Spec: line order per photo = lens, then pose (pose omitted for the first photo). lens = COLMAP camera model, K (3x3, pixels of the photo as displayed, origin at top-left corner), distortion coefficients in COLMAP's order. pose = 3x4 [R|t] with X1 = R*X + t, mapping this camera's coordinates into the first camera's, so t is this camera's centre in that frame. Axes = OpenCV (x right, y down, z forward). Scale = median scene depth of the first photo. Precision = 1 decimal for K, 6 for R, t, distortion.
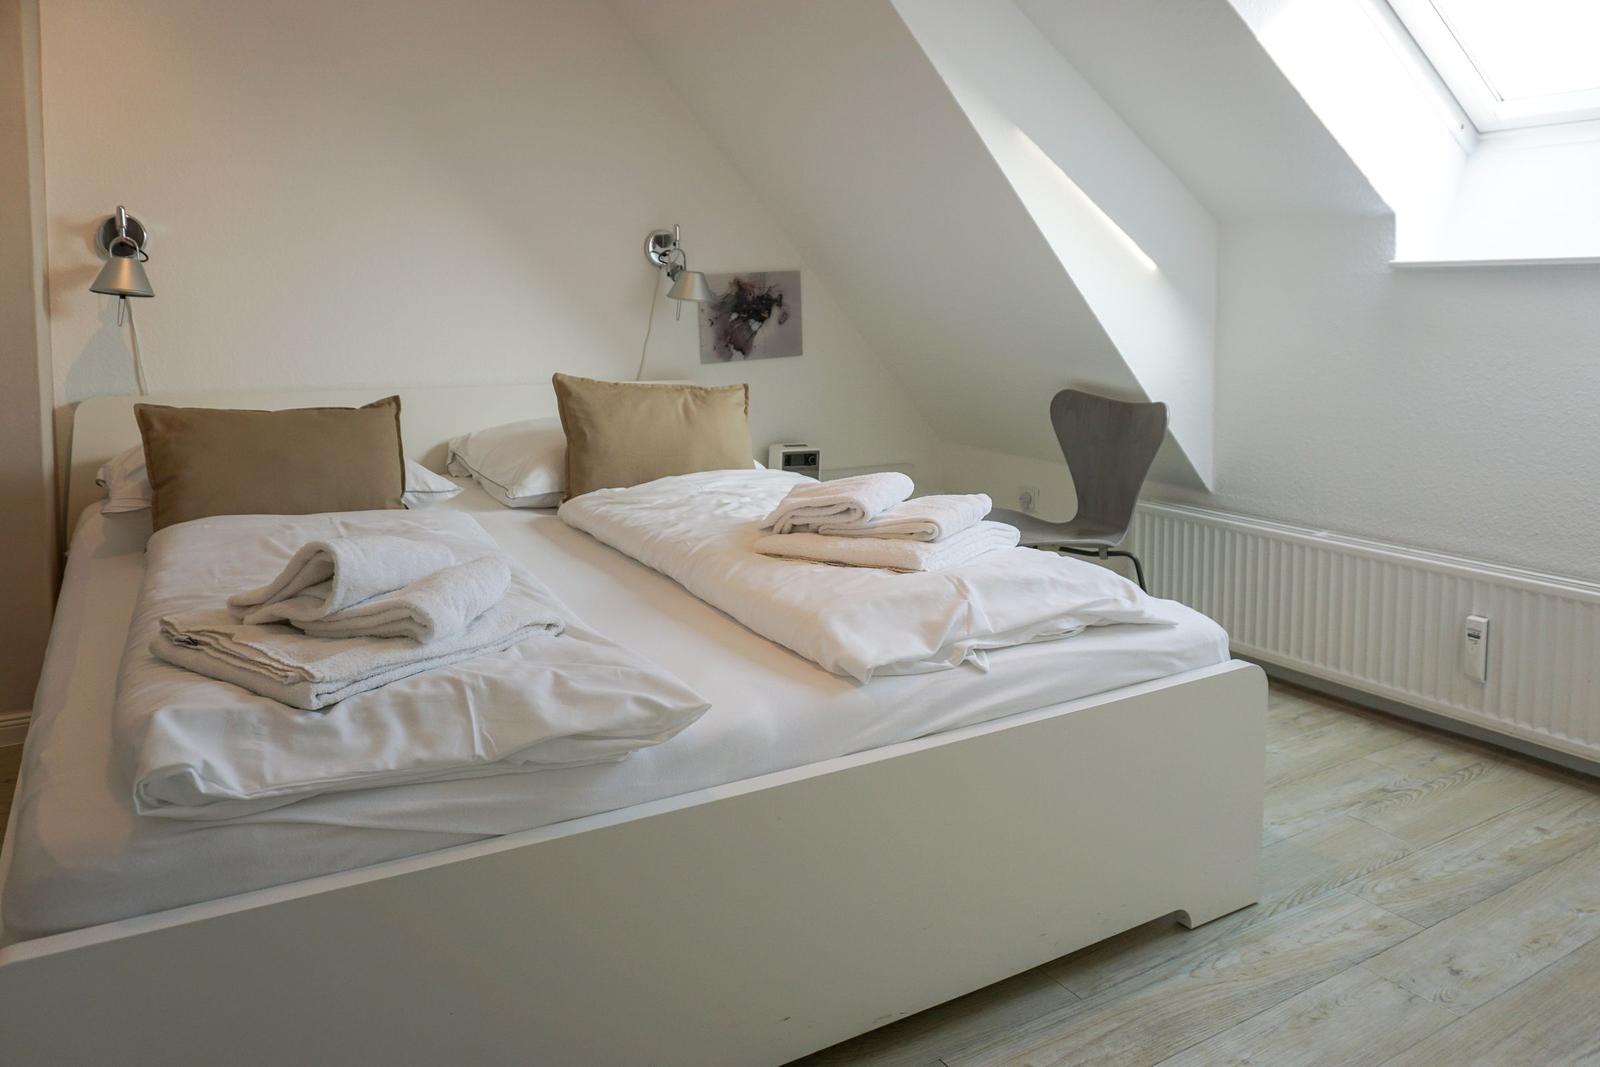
lens RADIAL K [[1438.8, 0, 800.0], [0, 1438.8, 533.5], [0, 0, 1]] dist [-0.000414, 0.009623]
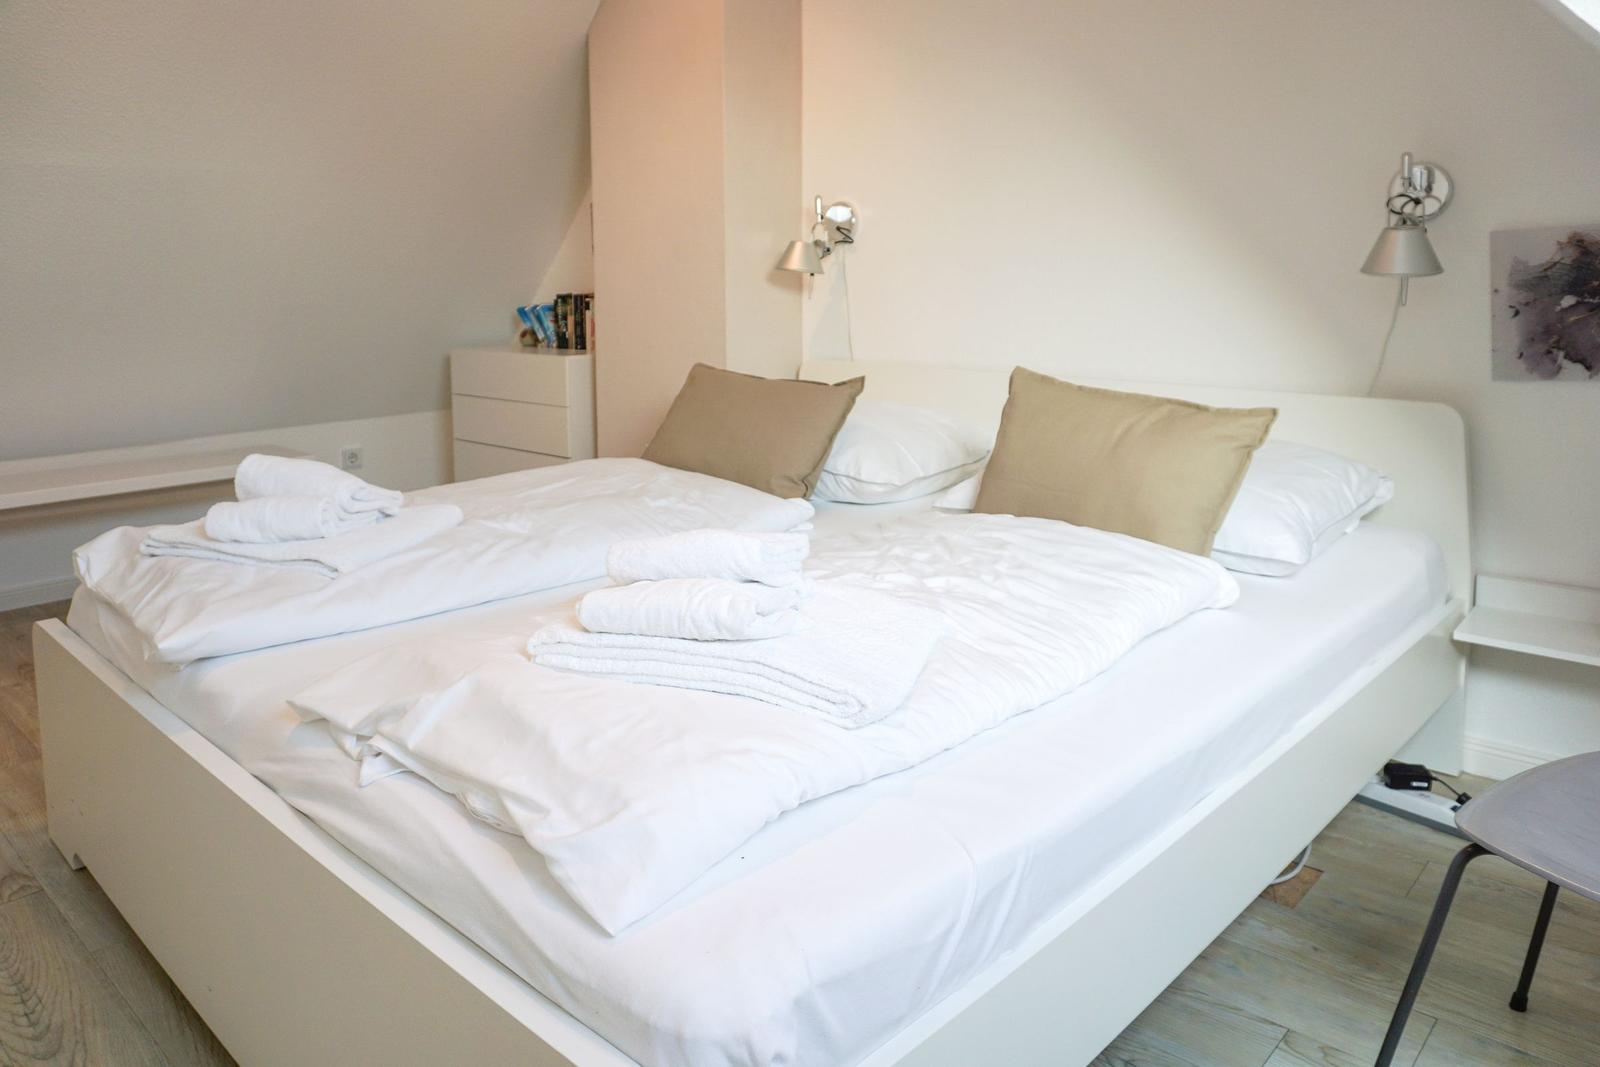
lens RADIAL K [[1438.8, 0, 800.0], [0, 1438.8, 533.5], [0, 0, 1]] dist [-0.000414, 0.009623]
pose [[0.066419, 0.192349, -0.979076, 0.512189], [-0.145474, 0.972625, 0.181213, -0.121964], [0.987130, 0.130394, 0.092583, 0.666776]]
